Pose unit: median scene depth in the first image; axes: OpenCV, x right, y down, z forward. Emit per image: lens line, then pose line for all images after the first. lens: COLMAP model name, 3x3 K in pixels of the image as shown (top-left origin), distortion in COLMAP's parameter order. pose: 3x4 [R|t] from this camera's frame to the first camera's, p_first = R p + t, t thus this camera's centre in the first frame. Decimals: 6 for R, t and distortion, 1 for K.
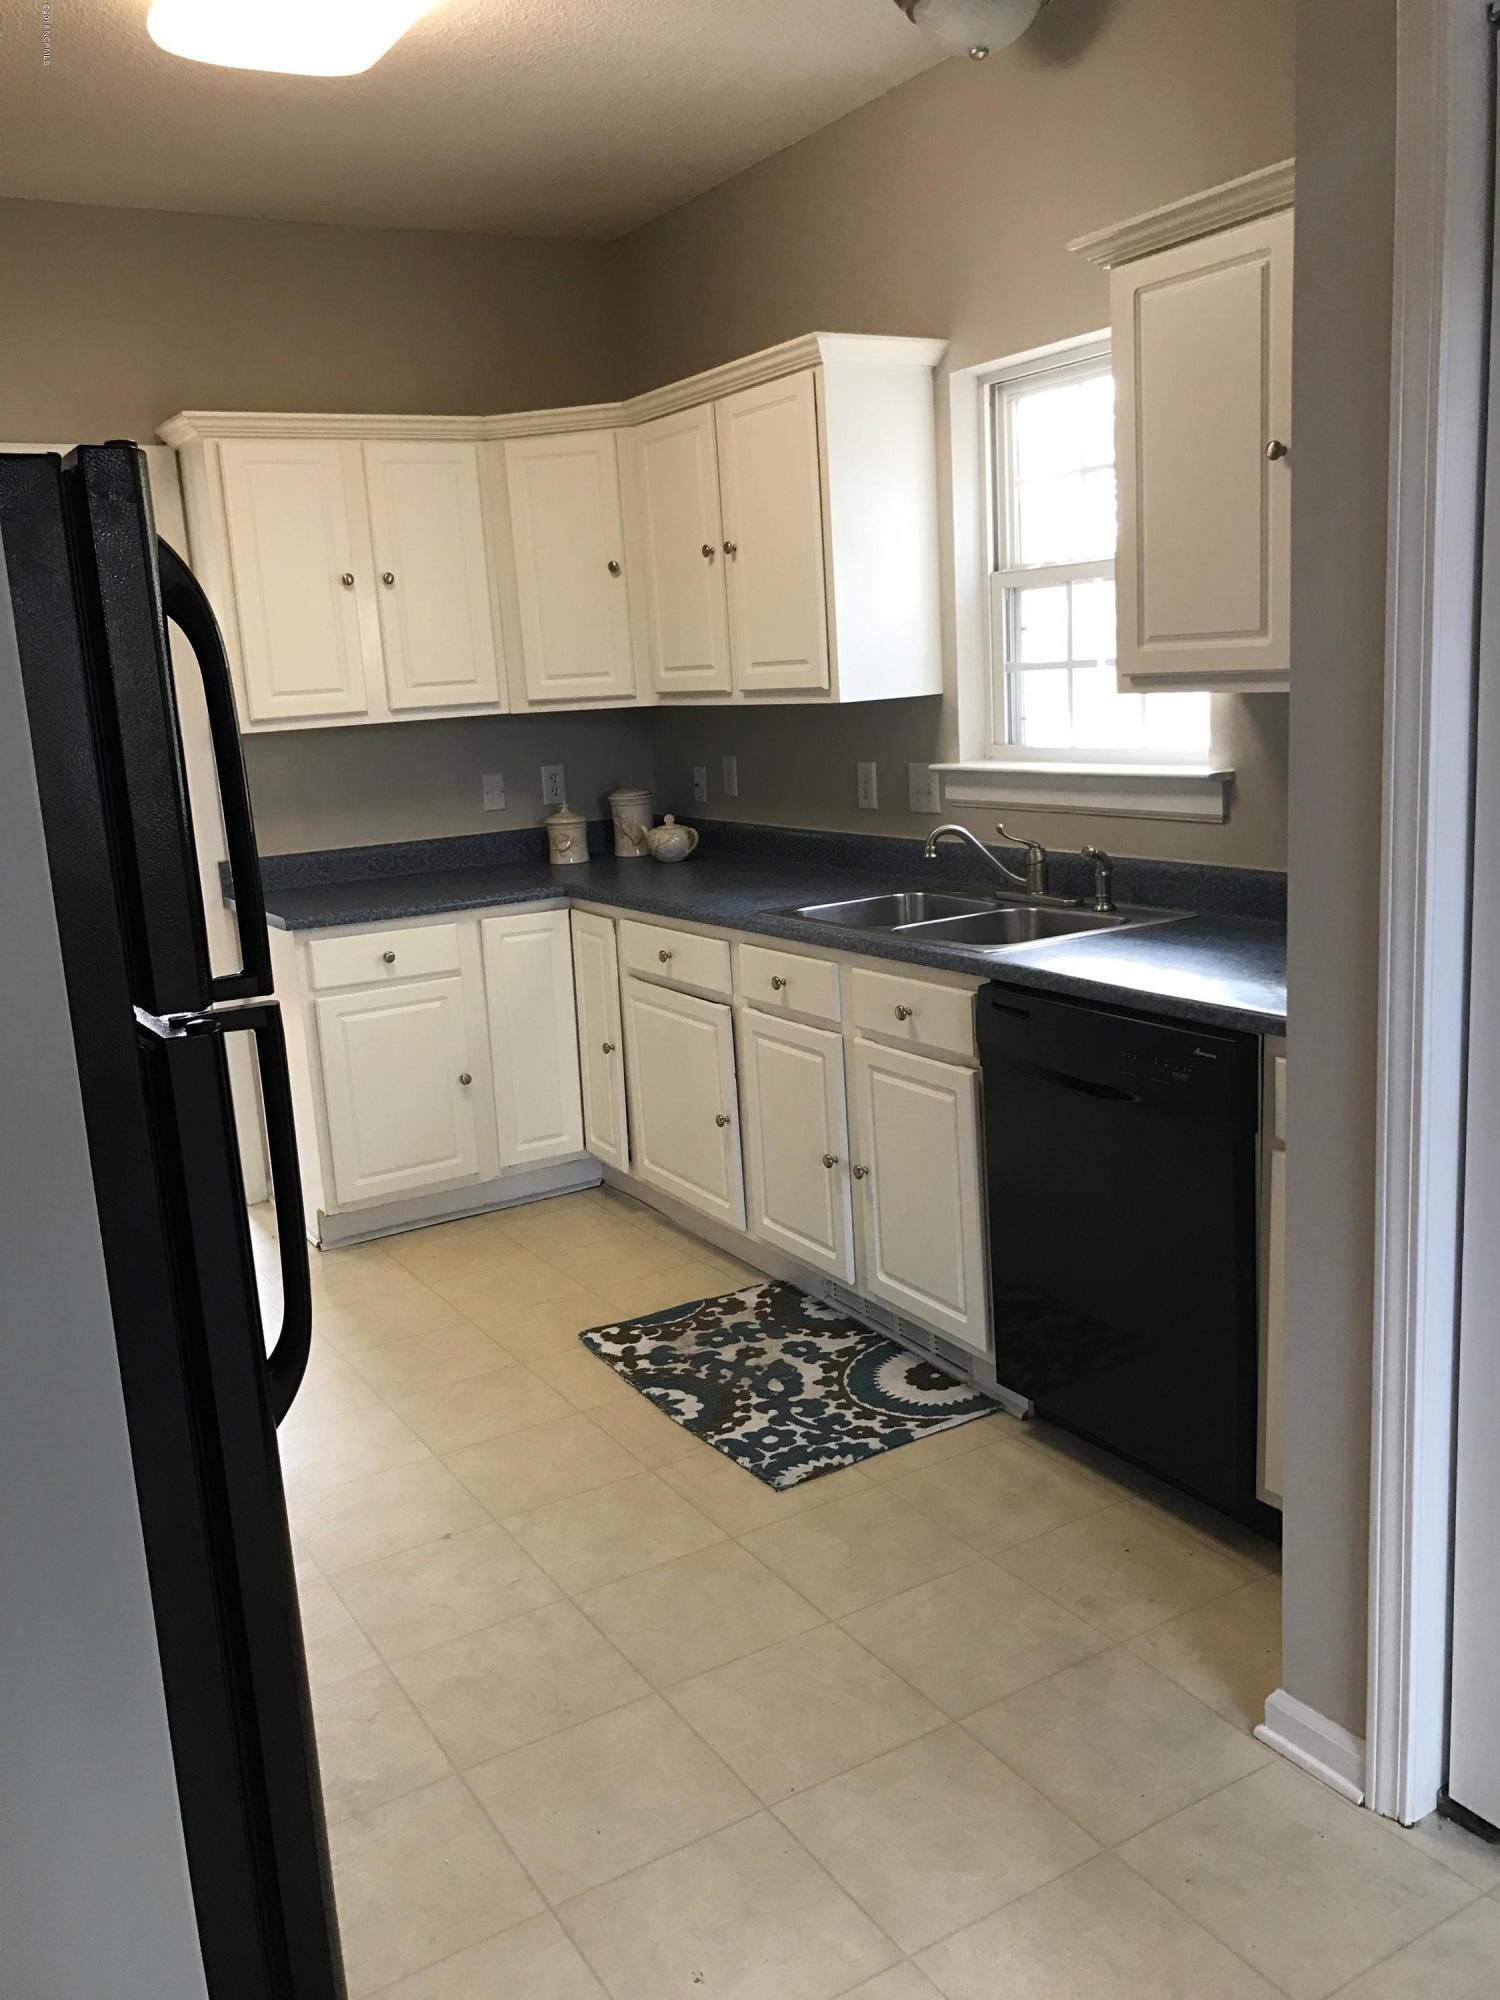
lens RADIAL K [[1656.2, 0, 750.0], [0, 1656.2, 1000.0], [0, 0, 1]] dist [0.076490, -0.094931]
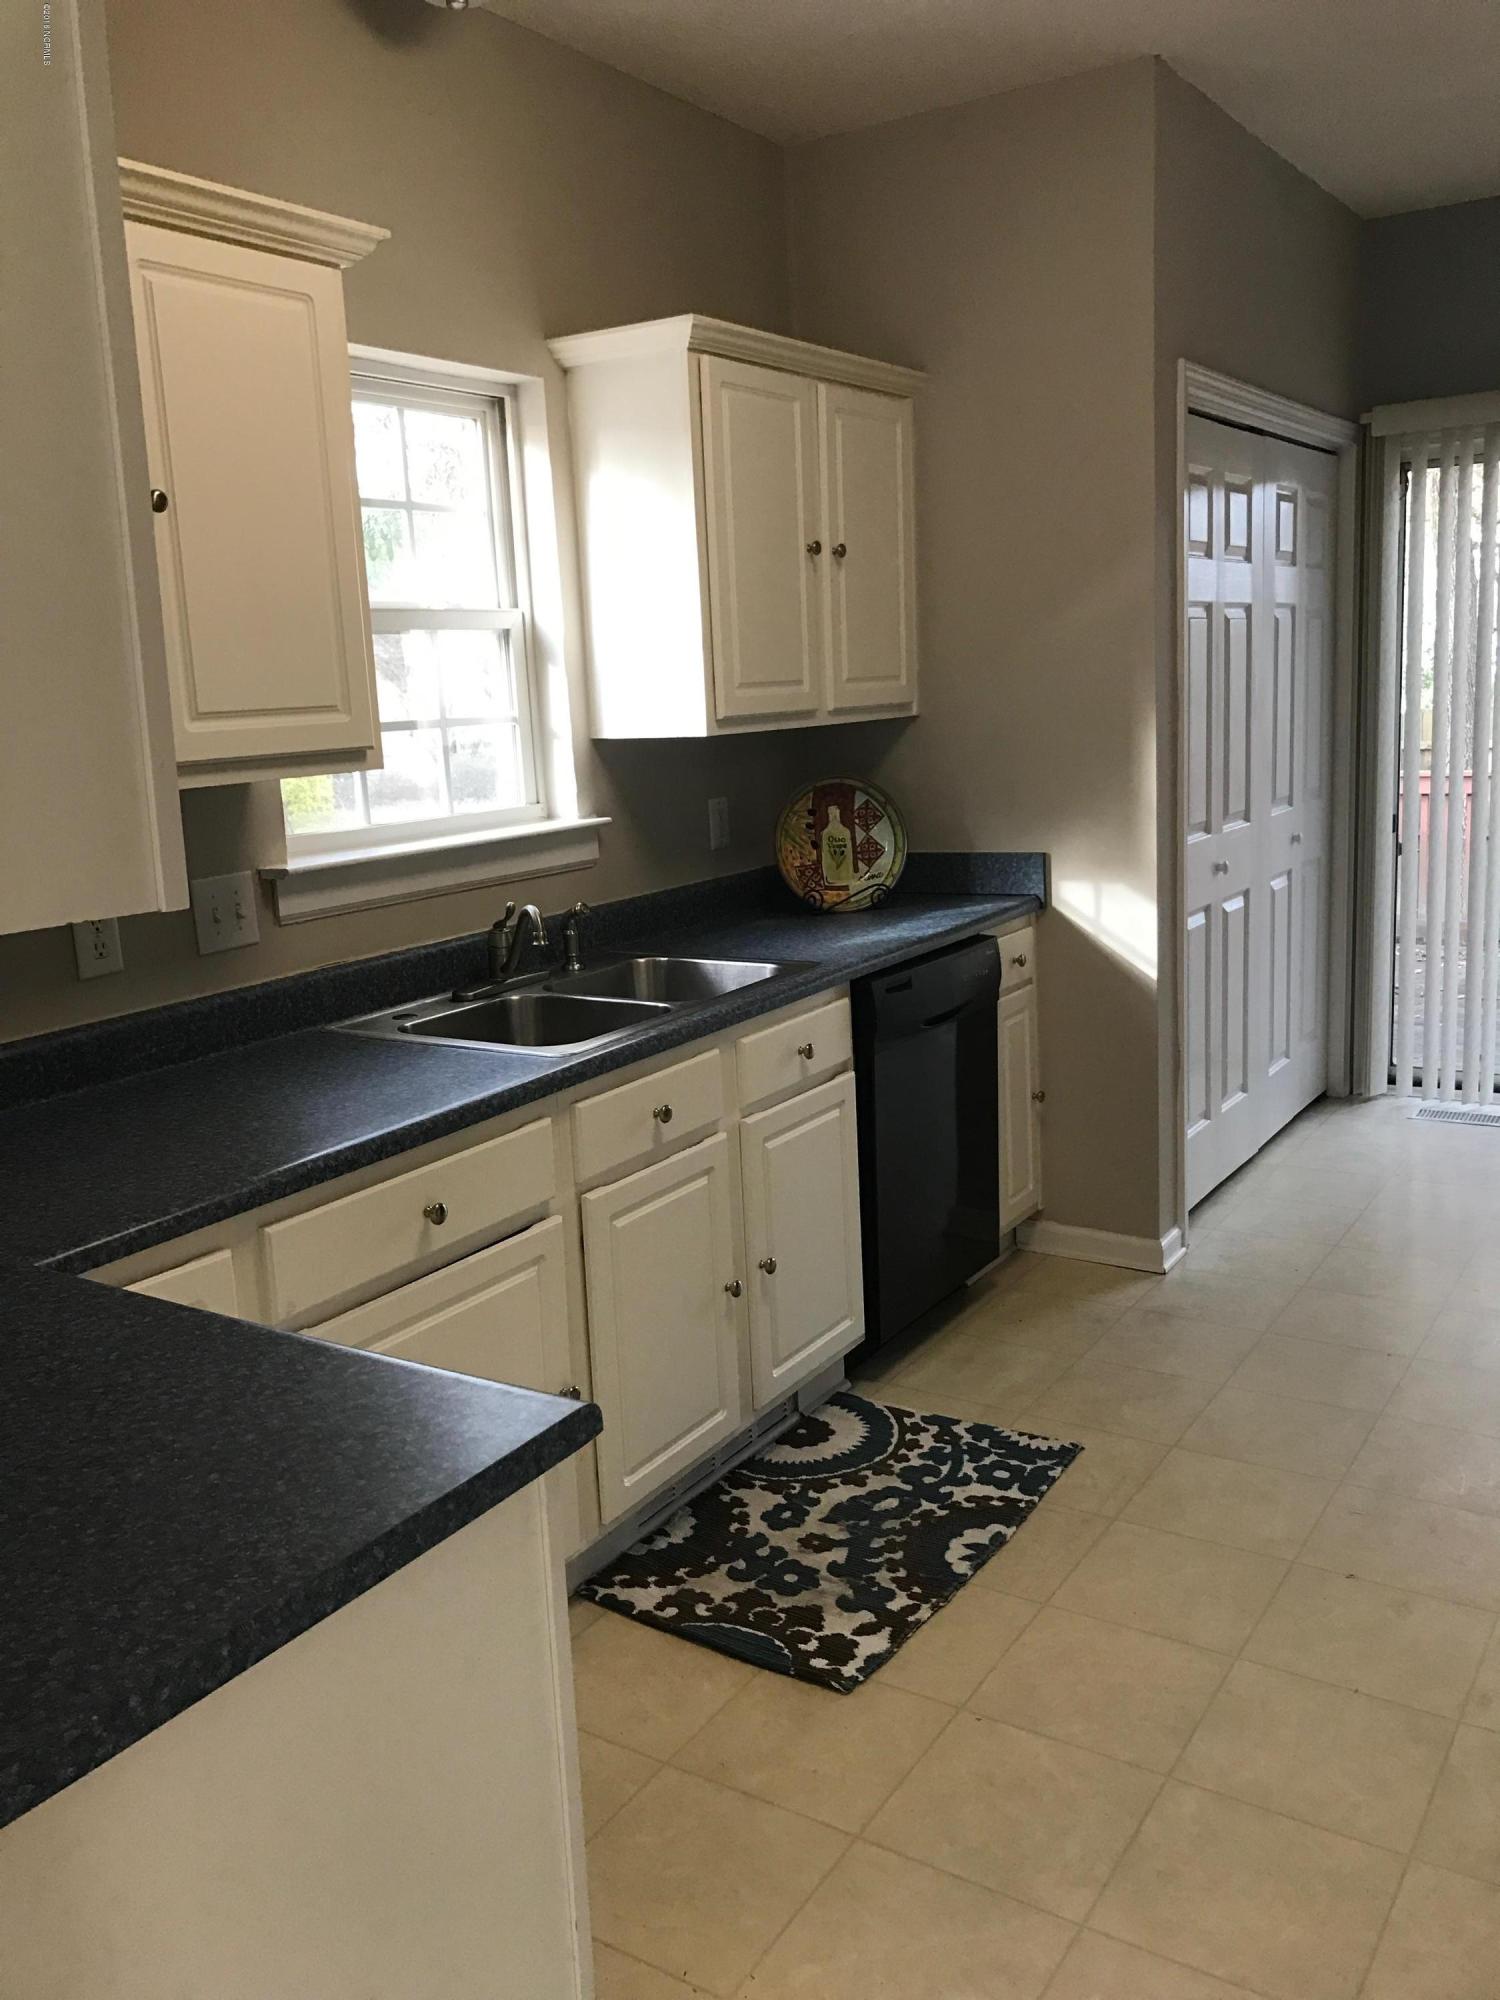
lens RADIAL K [[1656.2, 0, 750.0], [0, 1656.2, 1000.0], [0, 0, 1]] dist [0.076490, -0.094931]
pose [[-0.446351, -0.084000, 0.890907, -0.689856], [0.252292, 0.943384, 0.215348, -0.217400], [-0.858556, 0.320890, -0.399888, 1.291516]]
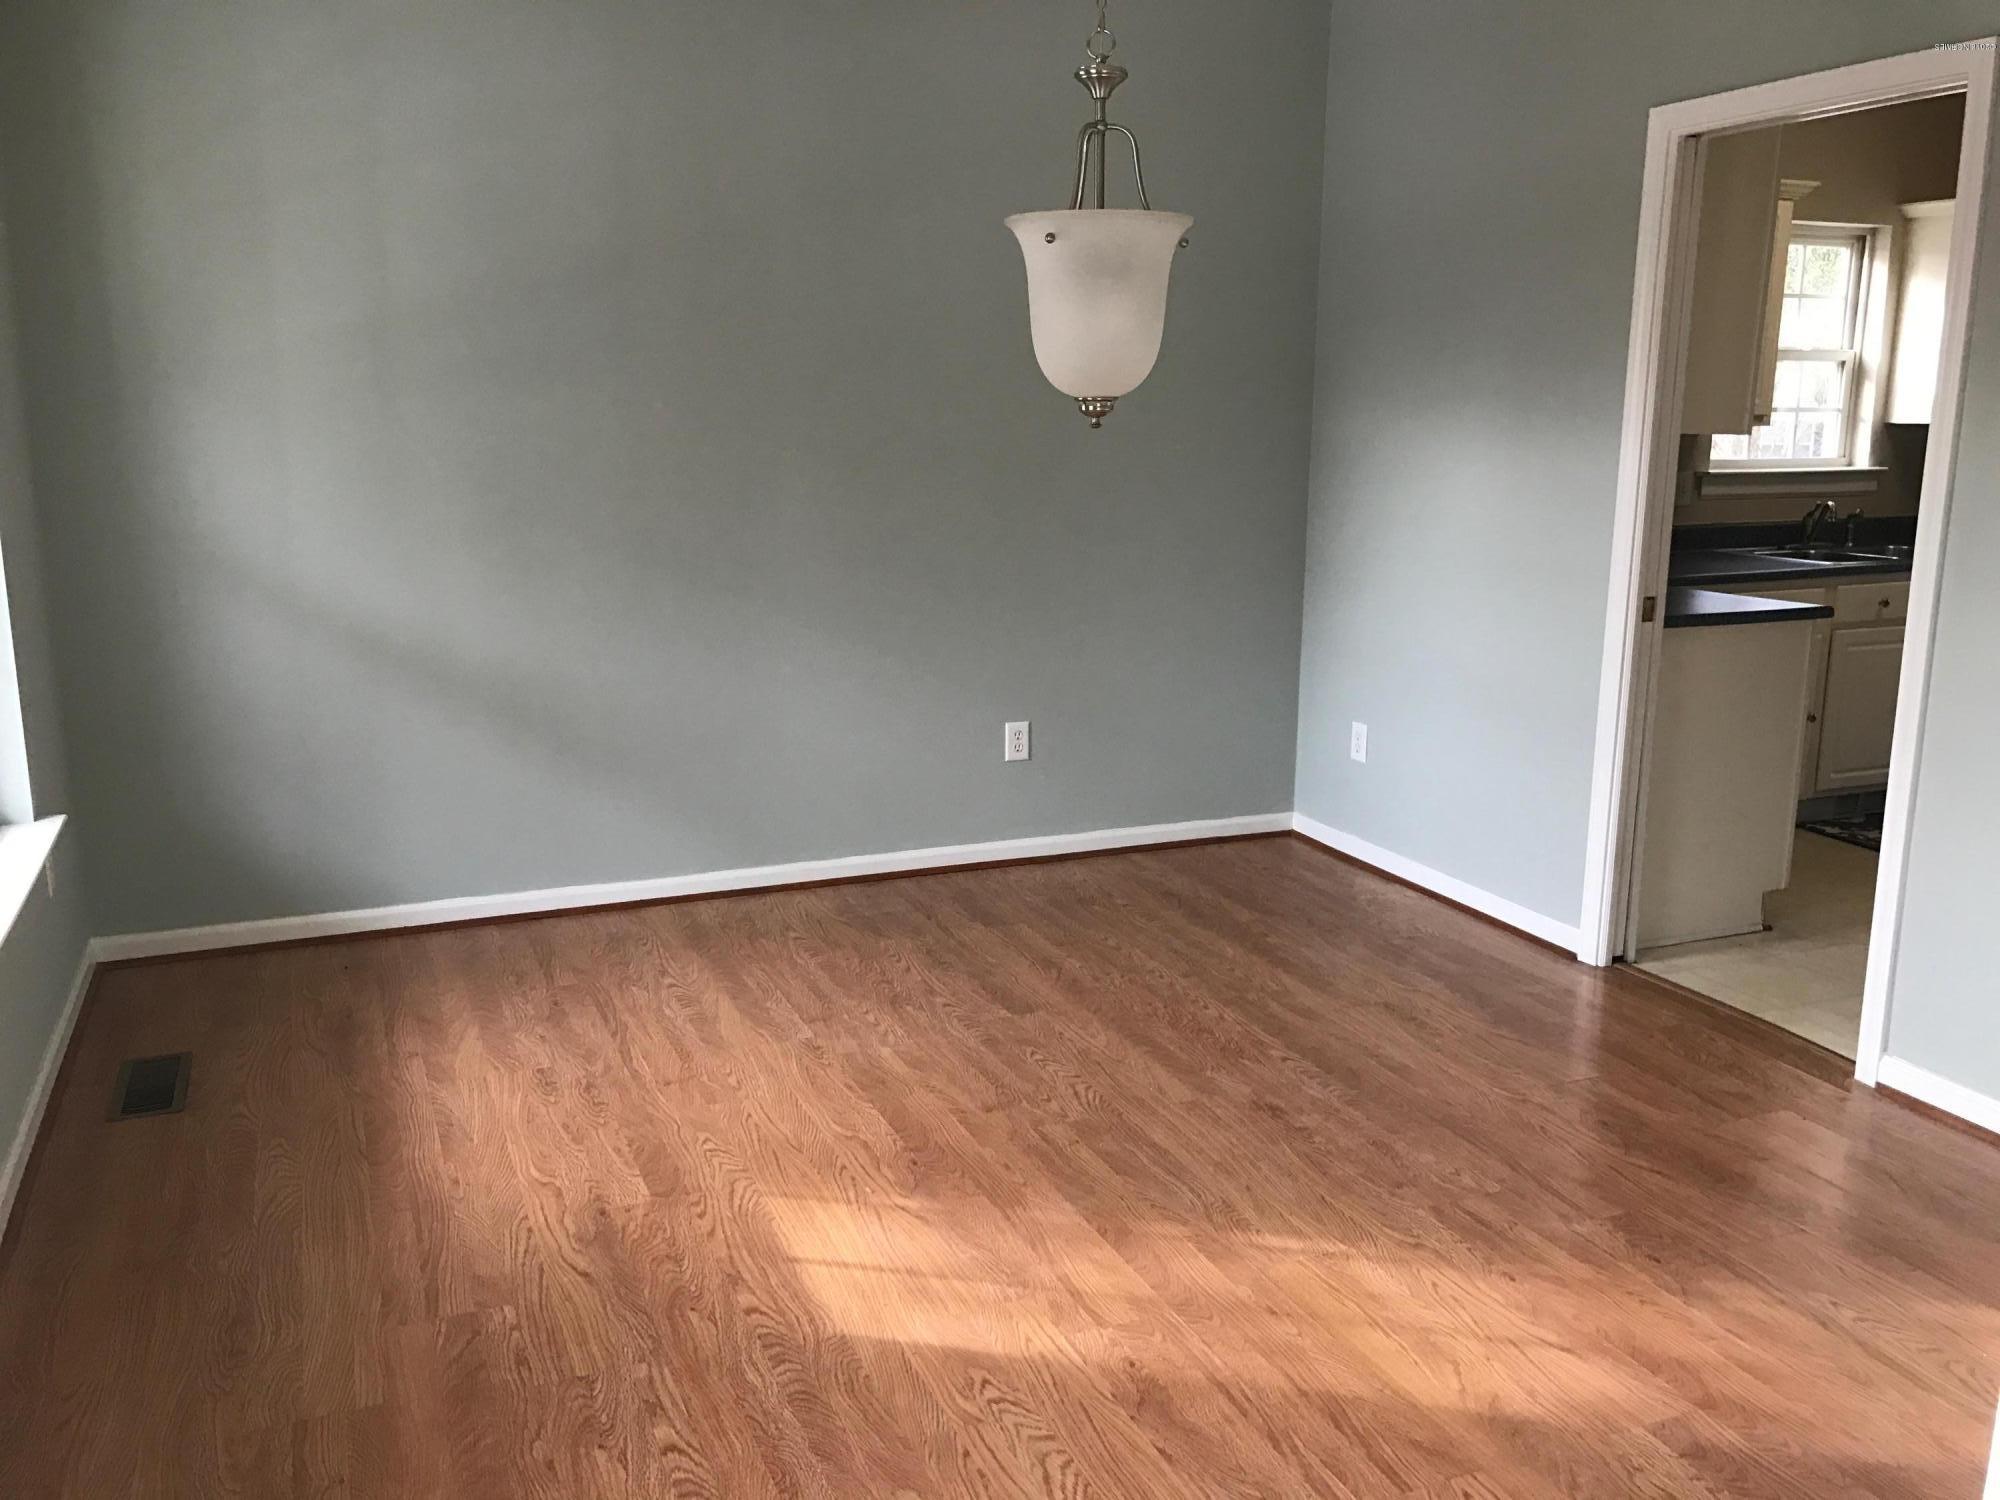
lens RADIAL K [[1656.2, 0, 945.1], [0, 1656.2, 741.4], [0, 0, 1]] dist [0.076490, -0.094931]
pose [[0.148762, -0.138127, 0.979179, -1.716040], [0.189041, 0.975907, 0.108945, -0.227940], [-0.970636, 0.168898, 0.171290, 1.654246]]
